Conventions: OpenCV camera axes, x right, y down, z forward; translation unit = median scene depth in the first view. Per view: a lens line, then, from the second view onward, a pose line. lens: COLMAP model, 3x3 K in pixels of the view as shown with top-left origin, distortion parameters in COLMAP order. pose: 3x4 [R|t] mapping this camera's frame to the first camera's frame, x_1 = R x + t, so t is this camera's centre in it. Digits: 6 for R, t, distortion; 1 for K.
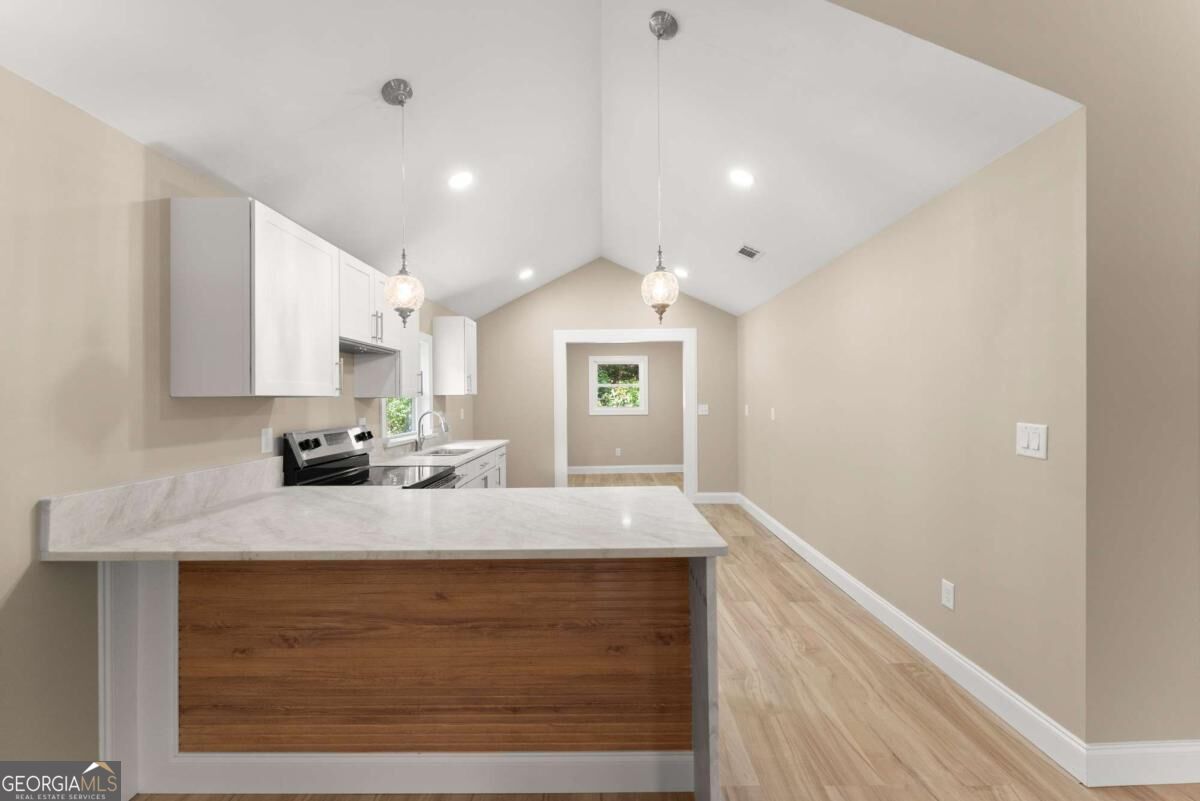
lens RADIAL K [[489.2, 0, 594.6], [0, 489.2, 398.9], [0, 0, 1]] dist [0.002676, -0.000567]
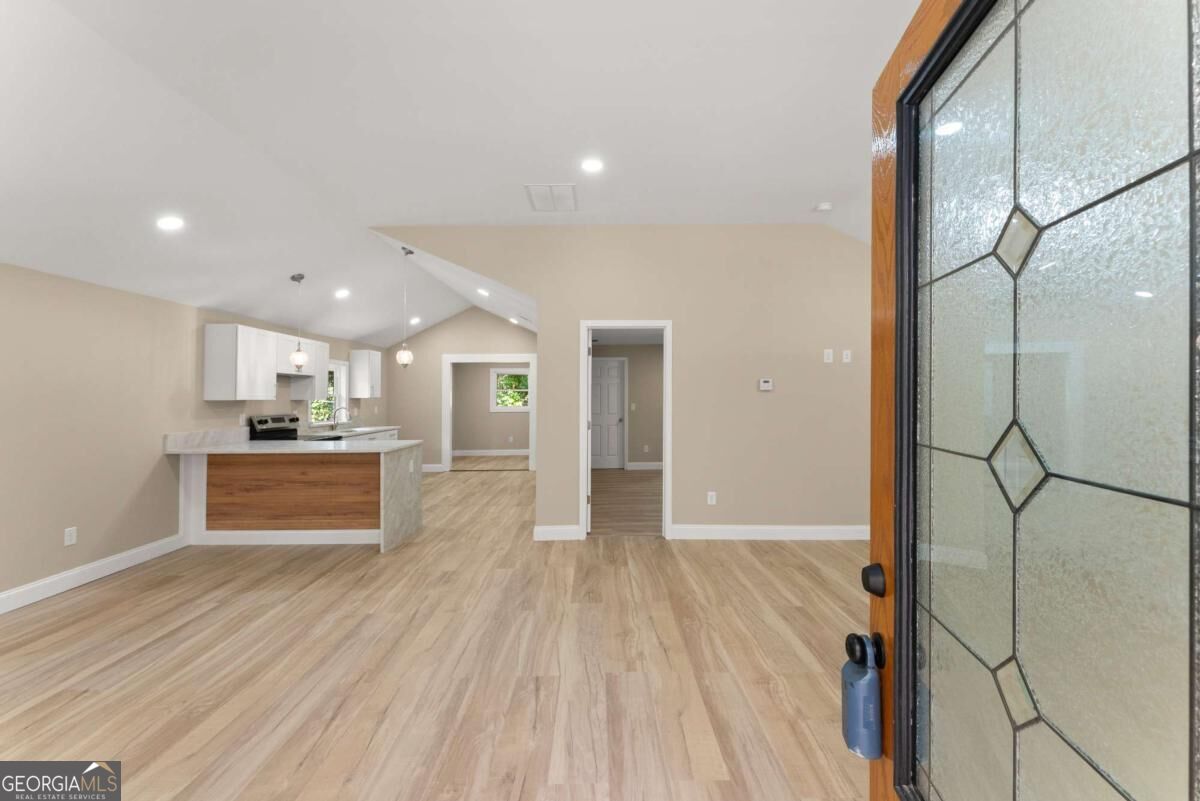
lens RADIAL K [[489.2, 0, 600.1], [0, 489.2, 394.4], [0, 0, 1]] dist [0.002676, -0.000567]
pose [[0.999700, 0.006678, 0.023576, 0.896096], [-0.006471, 0.999940, -0.008838, -0.020860], [-0.023634, 0.008683, 0.999683, -1.254228]]
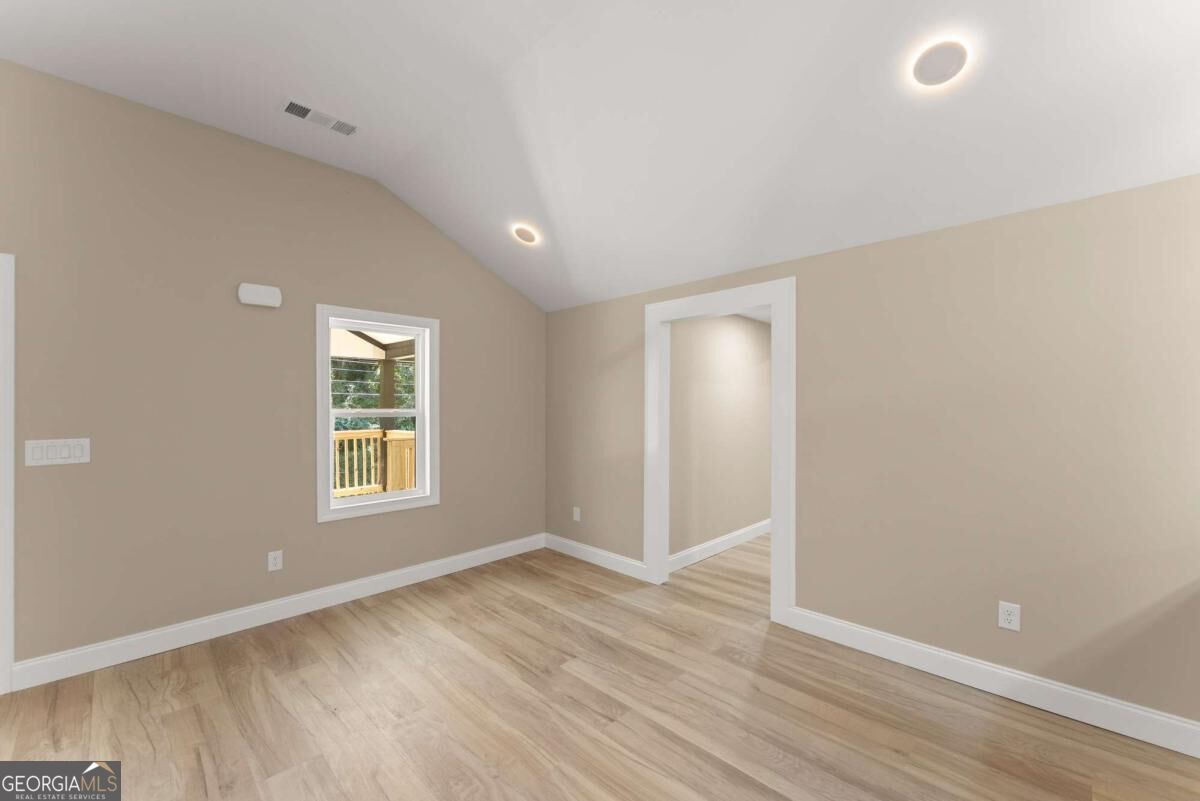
lens RADIAL K [[489.2, 0, 606.0], [0, 489.2, 396.6], [0, 0, 1]] dist [0.002676, -0.000567]
pose [[-0.690834, -0.003309, -0.723006, 0.562569], [0.010141, 0.999847, -0.014265, -0.013812], [0.722942, -0.017187, -0.690694, 0.362842]]
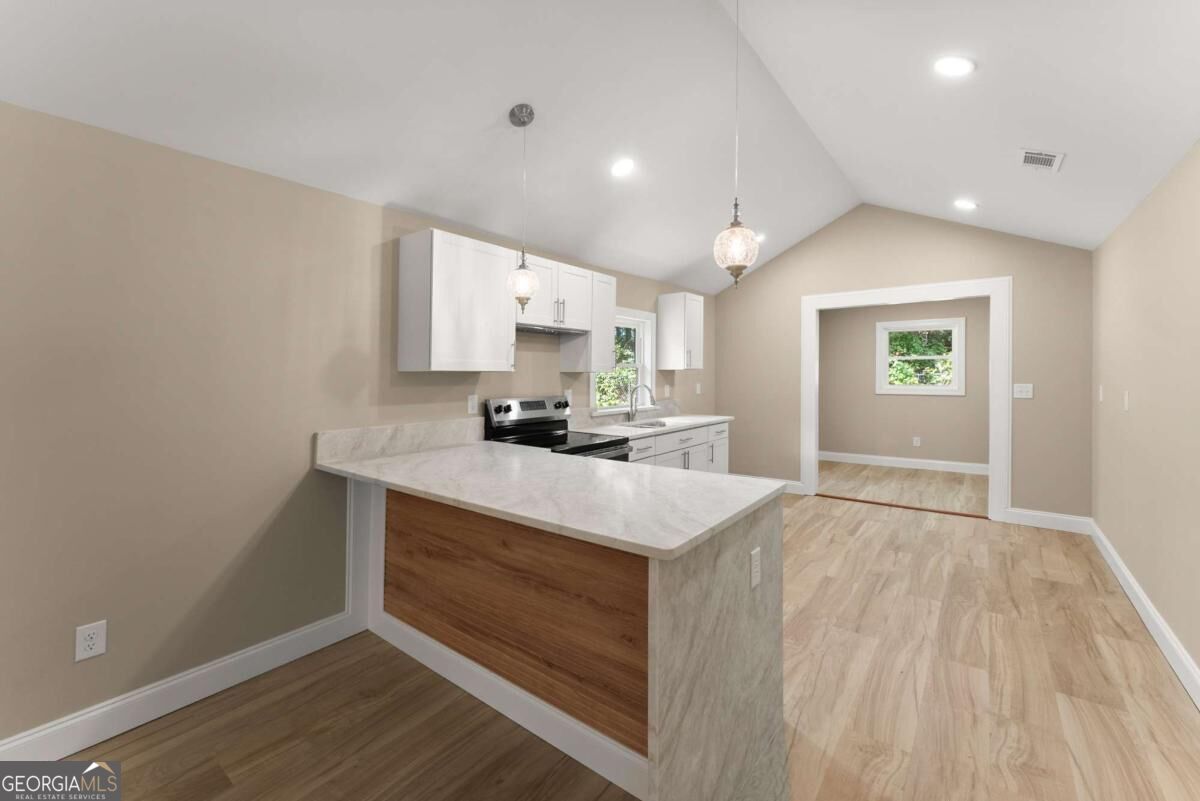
lens RADIAL K [[489.2, 0, 588.7], [0, 489.2, 372.5], [0, 0, 1]] dist [0.002676, -0.000567]
pose [[0.790598, 0.004708, -0.612317, 0.384438], [-0.005313, 0.999986, 0.000829, -0.004877], [0.612312, 0.002598, 0.790612, 0.138493]]
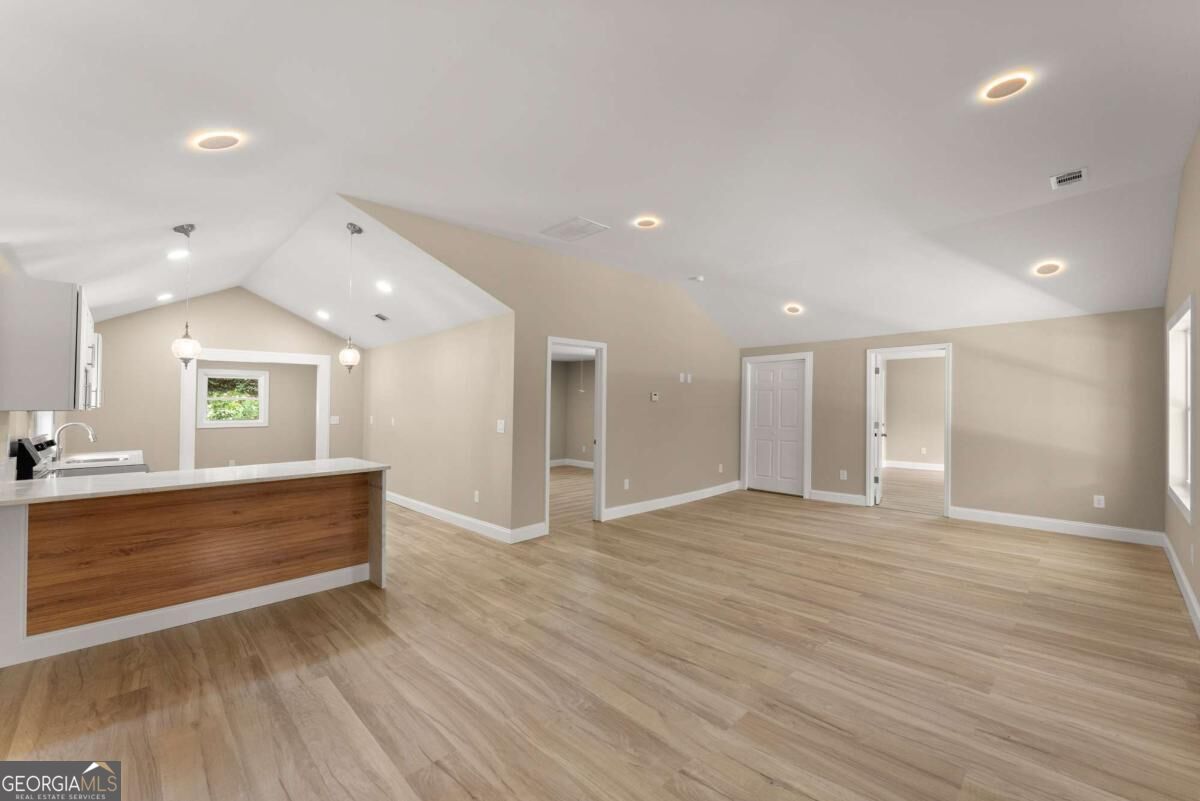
lens RADIAL K [[489.2, 0, 611.0], [0, 489.2, 391.8], [0, 0, 1]] dist [0.002676, -0.000567]
pose [[0.696615, 0.027512, 0.716917, -0.479035], [0.000831, 0.999233, -0.039153, -0.002431], [-0.717444, 0.027870, 0.696058, -1.023117]]
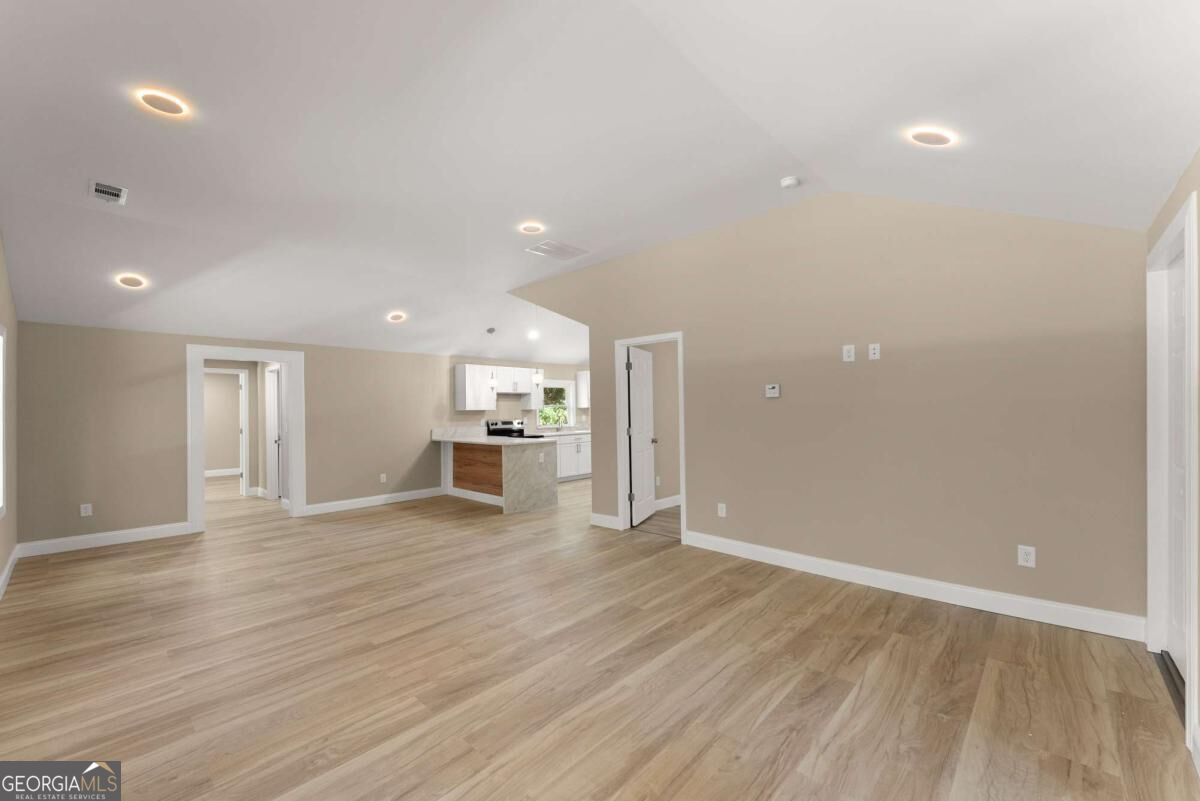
lens RADIAL K [[489.2, 0, 598.0], [0, 489.2, 418.7], [0, 0, 1]] dist [0.002676, -0.000567]
pose [[0.732660, 0.015310, -0.680422, 2.313196], [0.005460, 0.999583, 0.028370, -0.036911], [0.680572, -0.024501, 0.732271, -1.014707]]
